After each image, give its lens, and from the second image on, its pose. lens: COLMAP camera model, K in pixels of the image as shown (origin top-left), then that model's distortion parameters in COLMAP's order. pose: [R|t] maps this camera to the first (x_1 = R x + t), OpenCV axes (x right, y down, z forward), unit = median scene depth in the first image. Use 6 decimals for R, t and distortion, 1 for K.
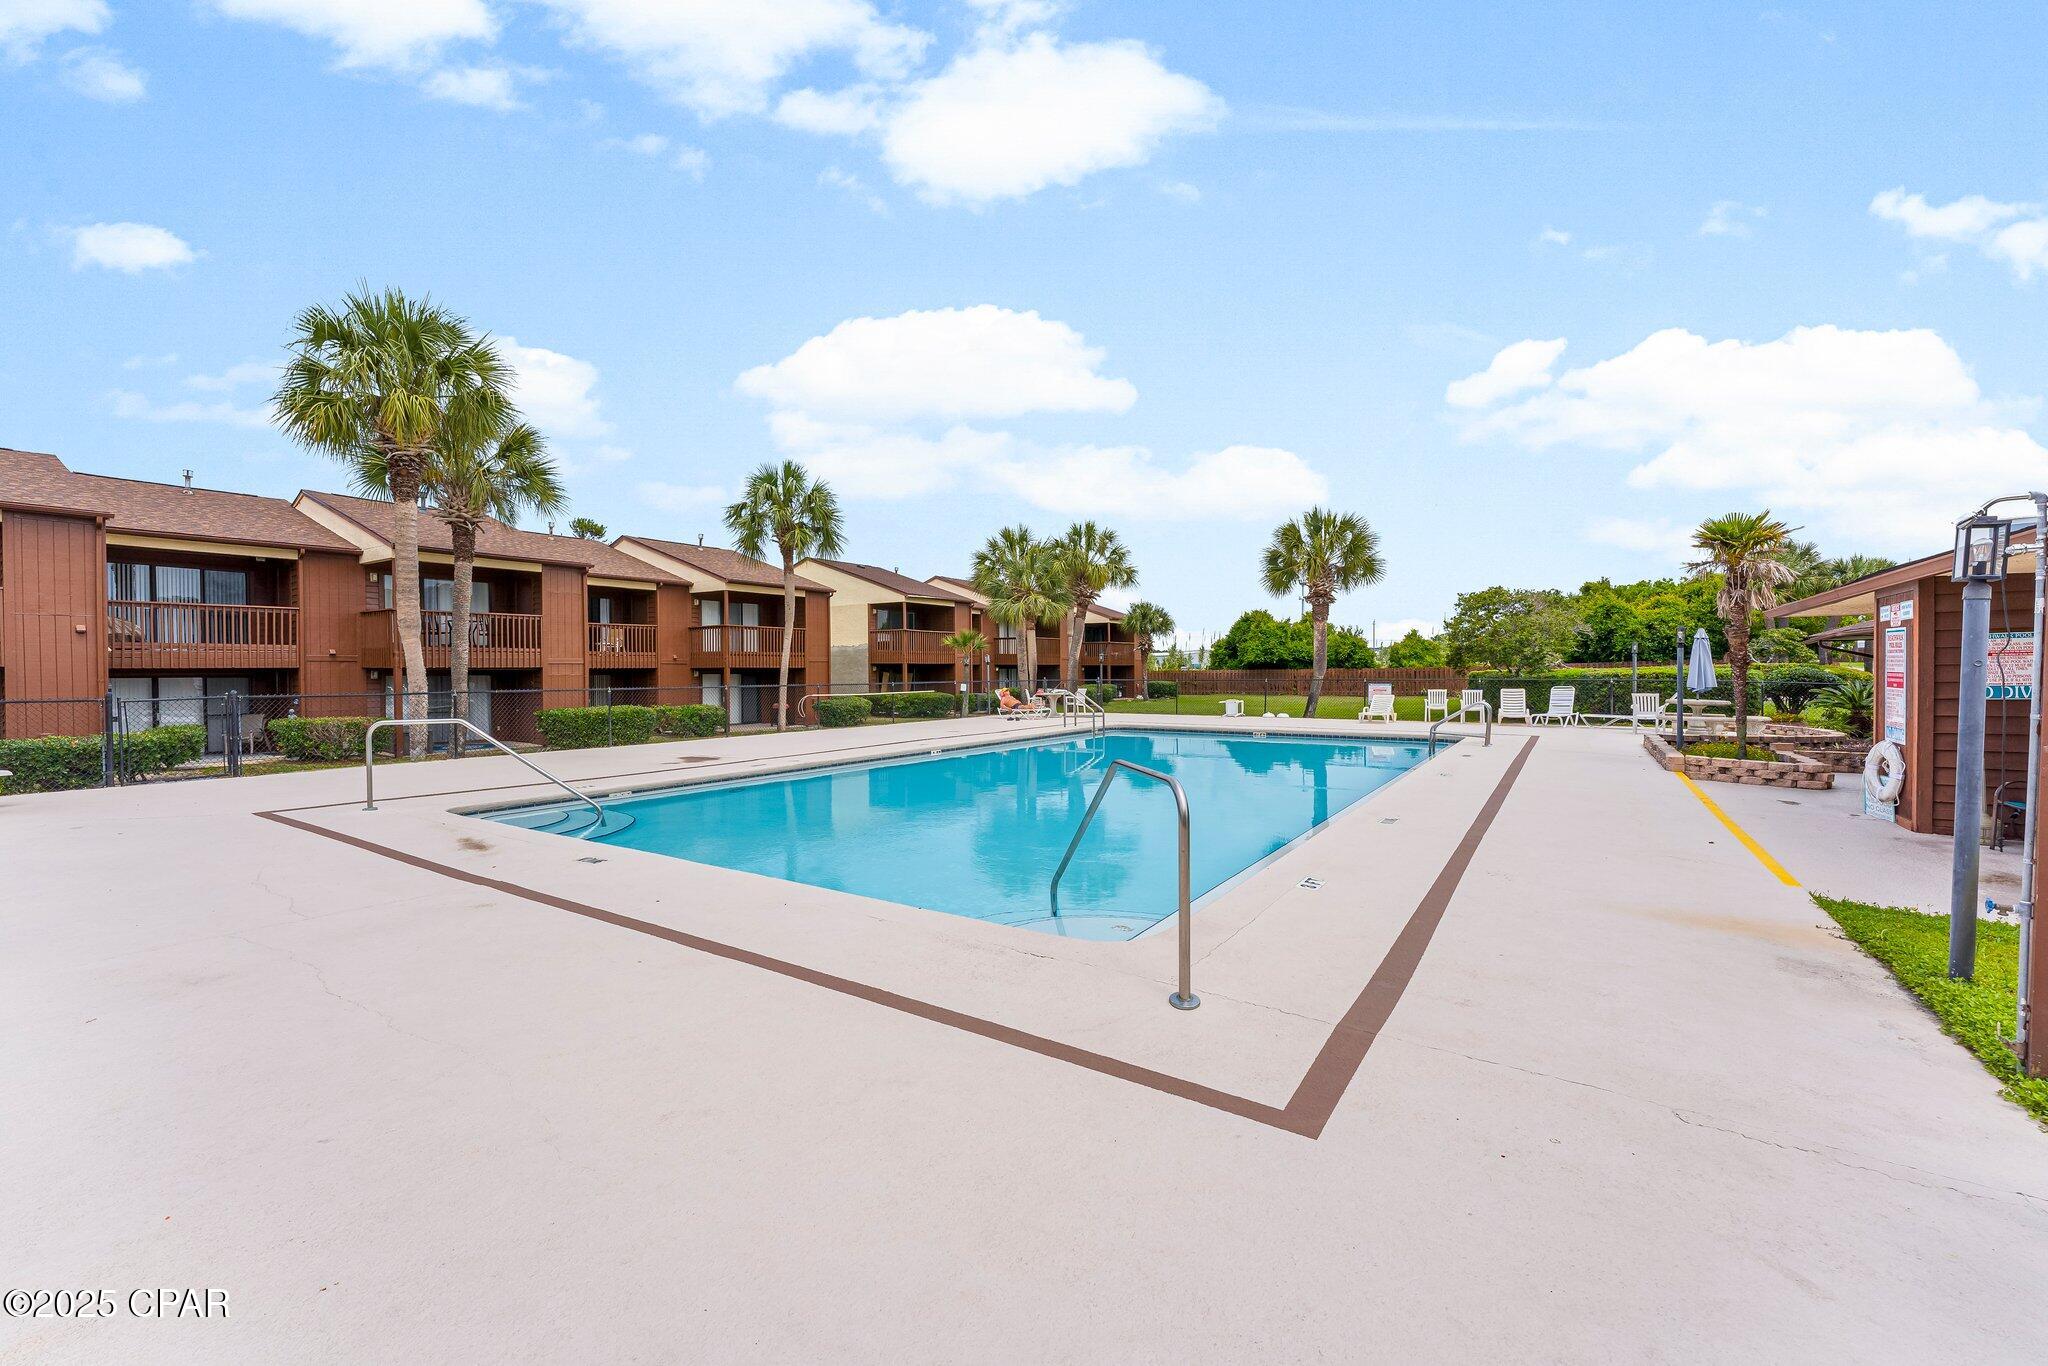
lens RADIAL K [[811.8, 0, 1026.1], [0, 811.8, 679.8], [0, 0, 1]] dist [-0.001658, 0.000651]
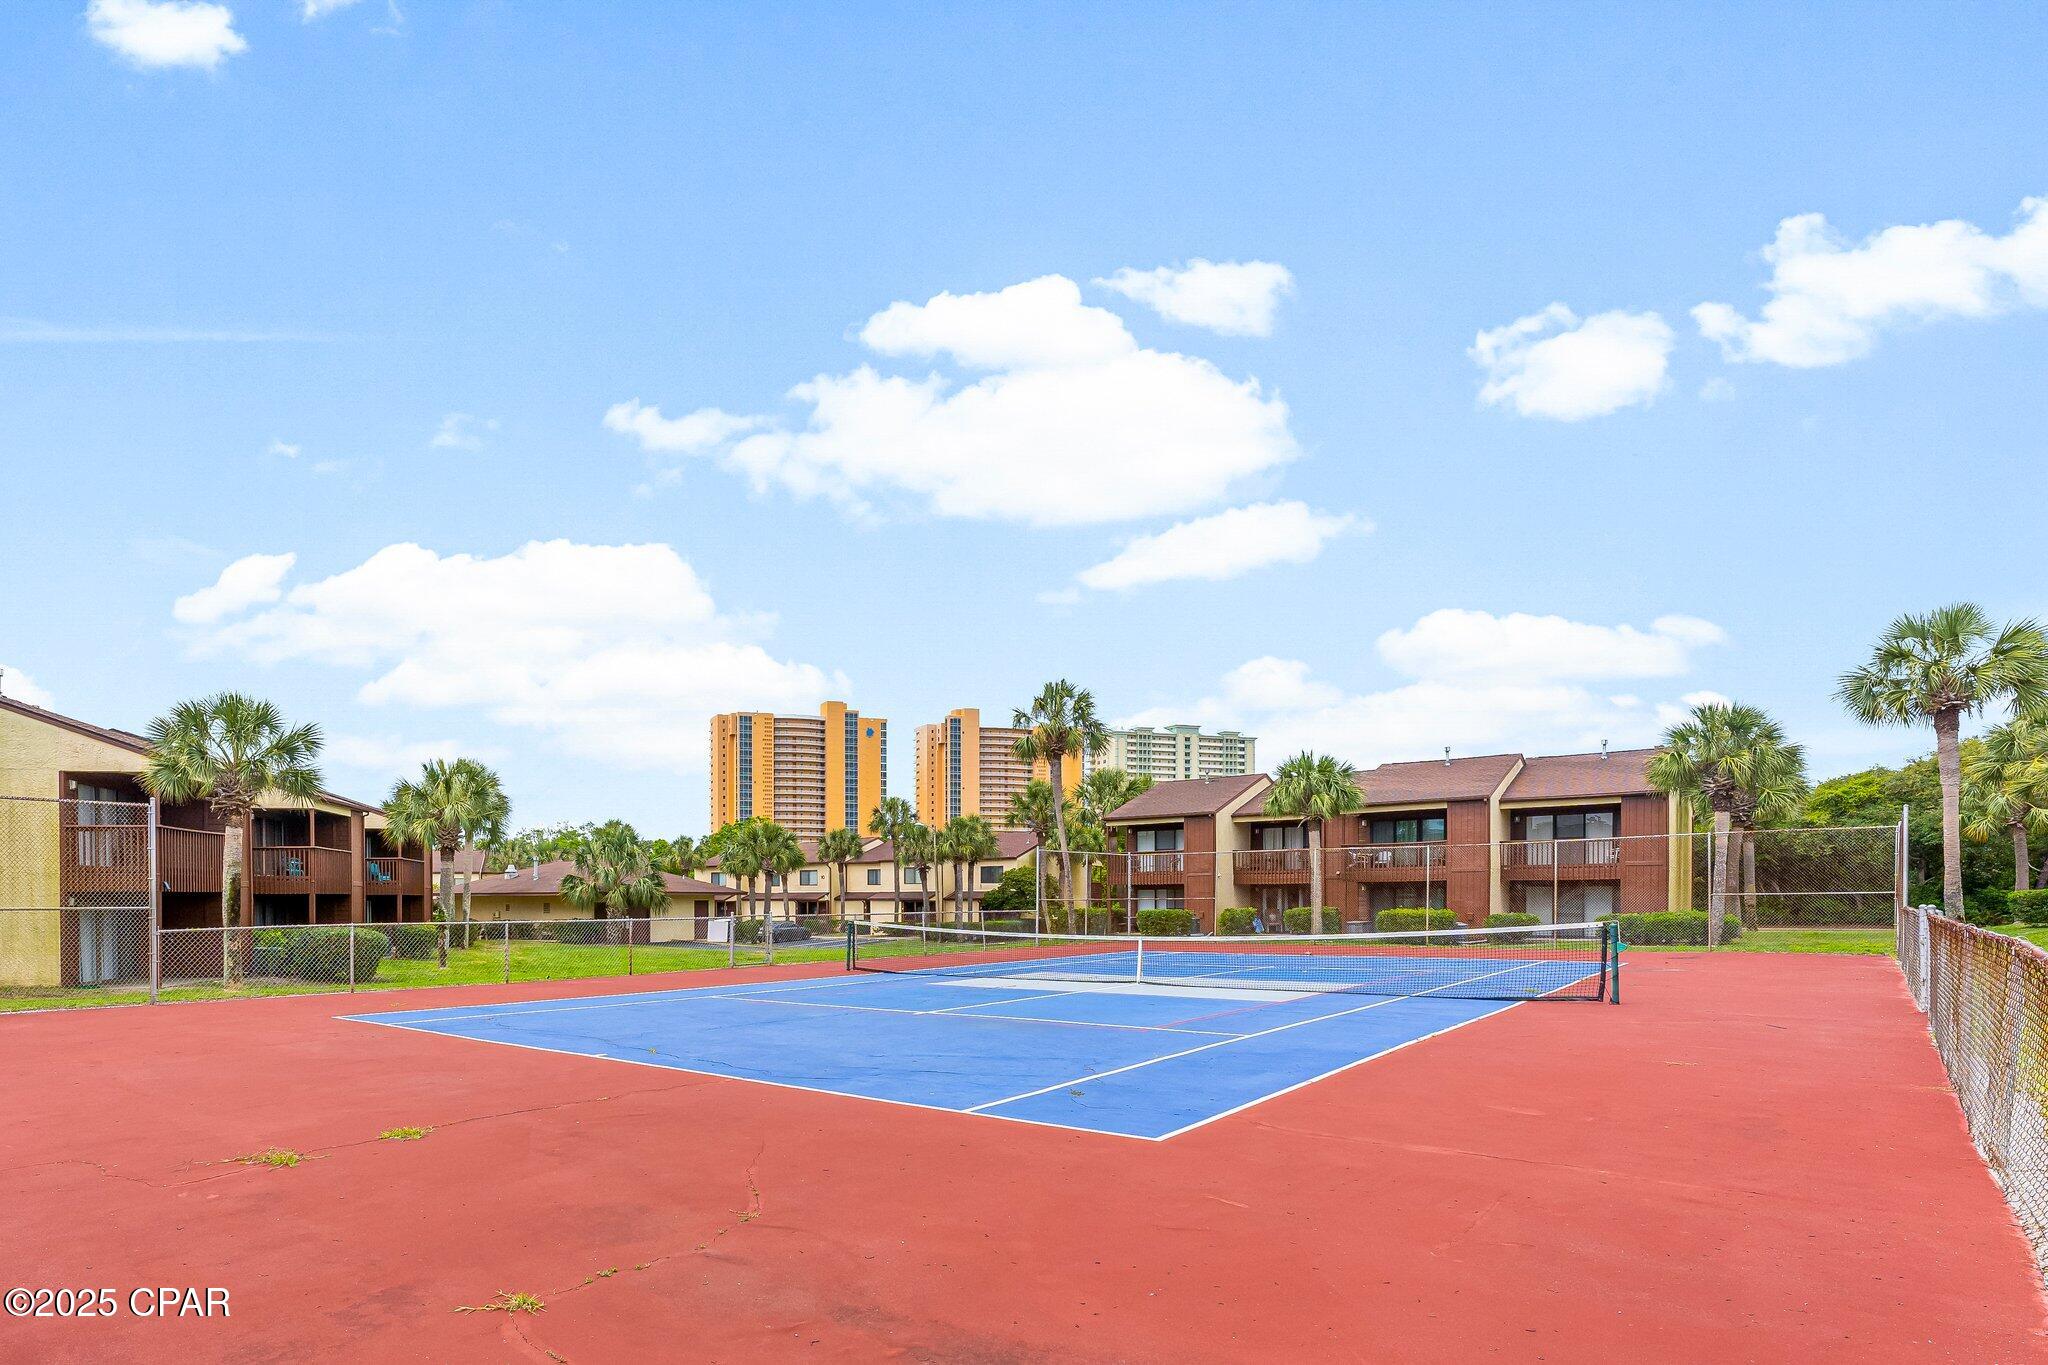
lens RADIAL K [[811.8, 0, 1024.5], [0, 811.8, 683.4], [0, 0, 1]] dist [-0.001658, 0.000651]
pose [[0.999999, -0.000130, 0.001421, 1.549125], [0.000133, 0.999997, -0.002514, -0.259897], [-0.001421, 0.002514, 0.999996, 0.014954]]
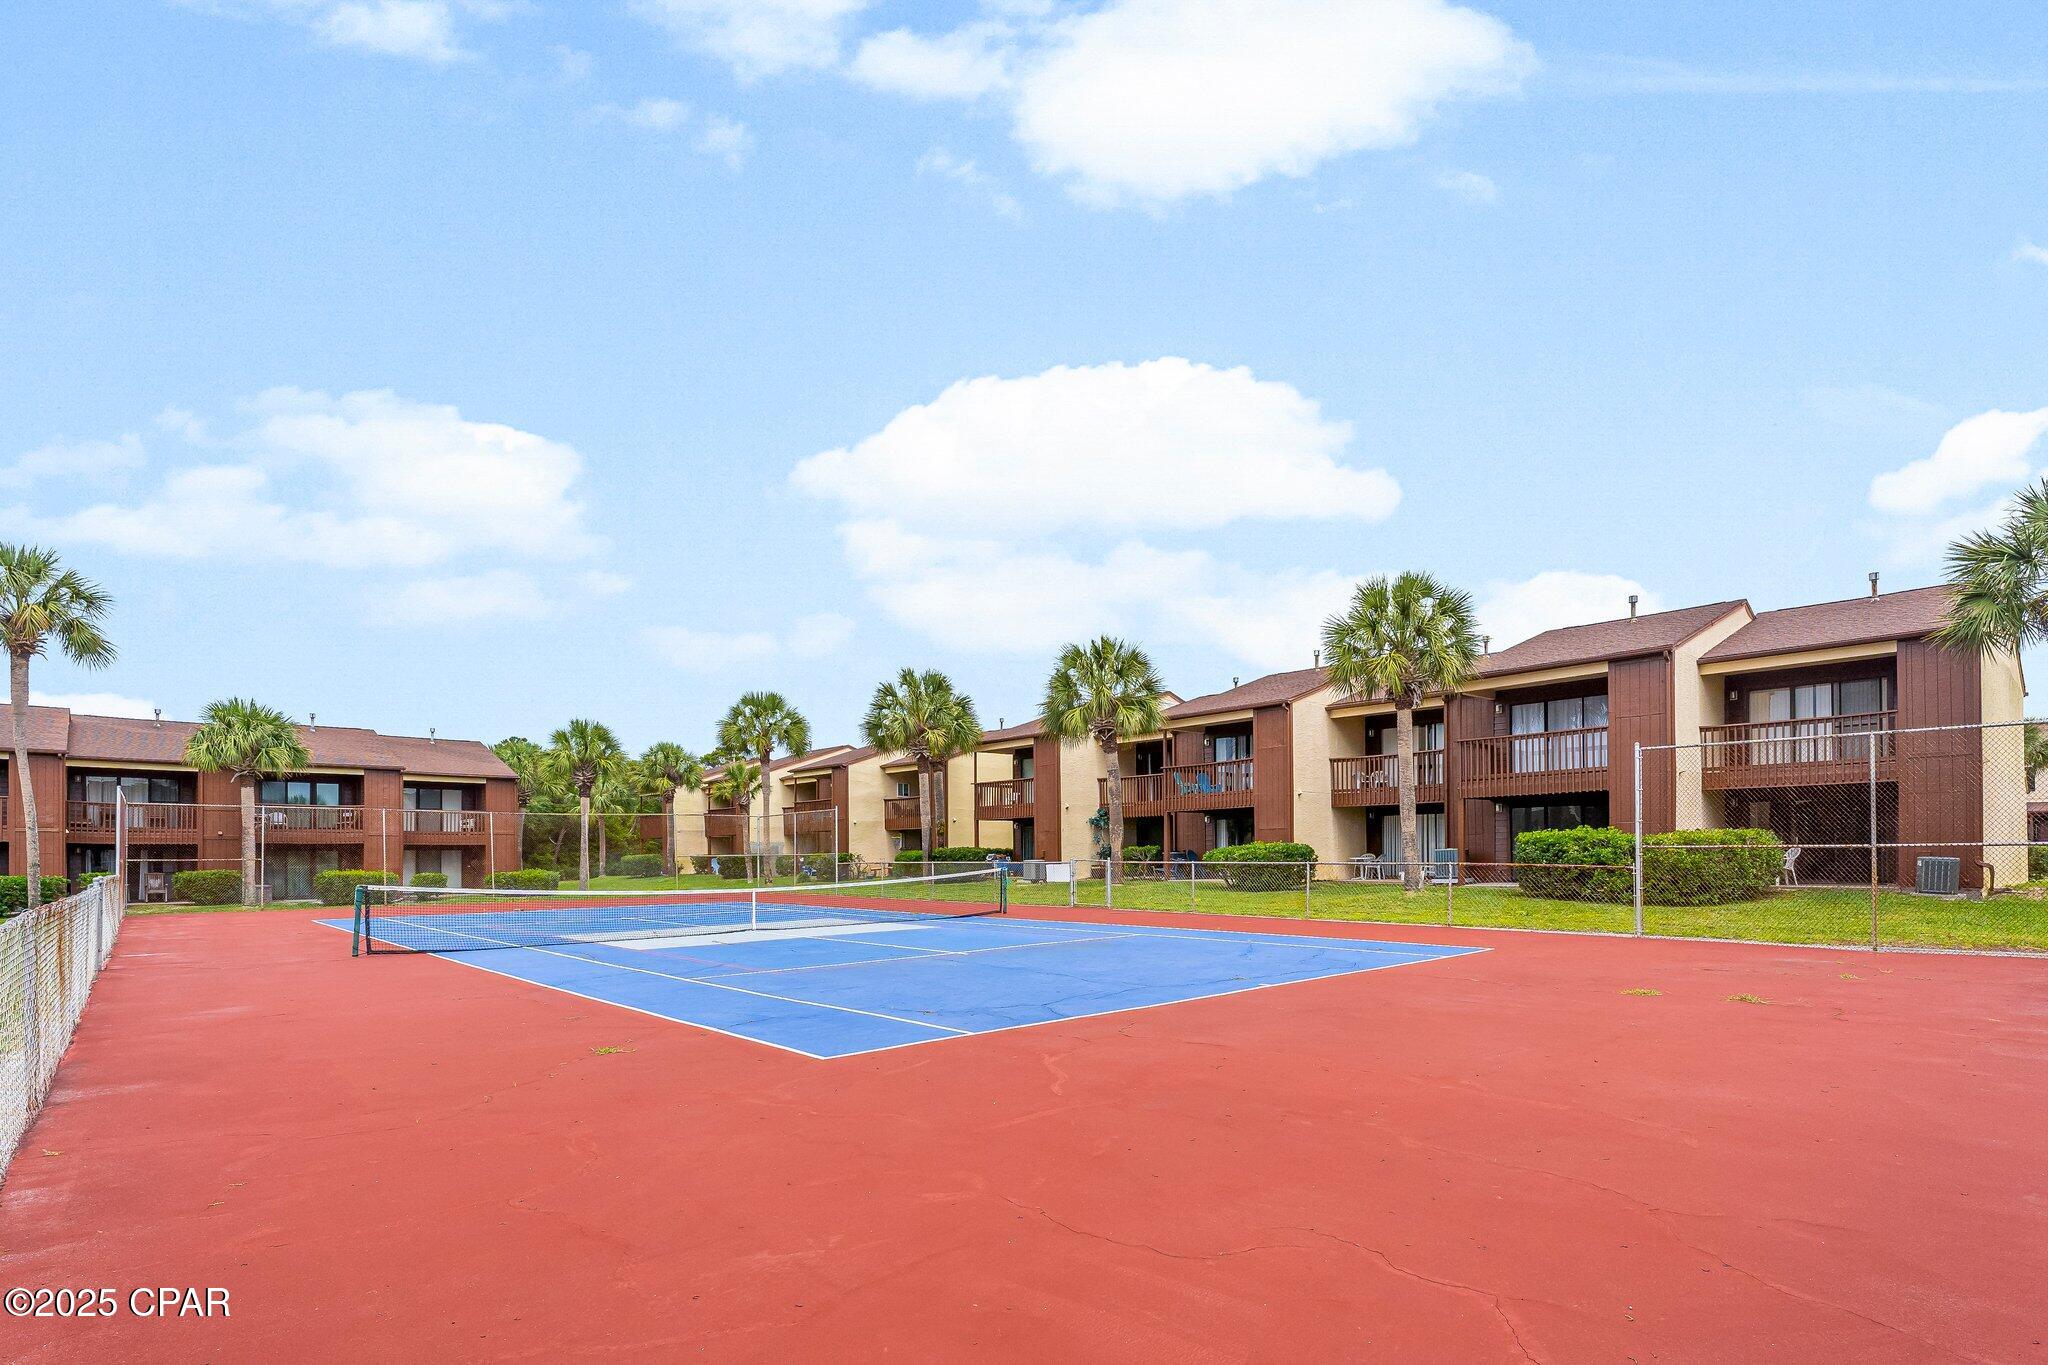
lens RADIAL K [[811.8, 0, 1024.7], [0, 811.8, 681.1], [0, 0, 1]] dist [-0.001658, 0.000651]
pose [[1.000000, -0.000093, 0.000126, -0.168939], [0.000094, 1.000000, -0.000421, -0.199324], [-0.000126, 0.000421, 1.000000, 0.341600]]
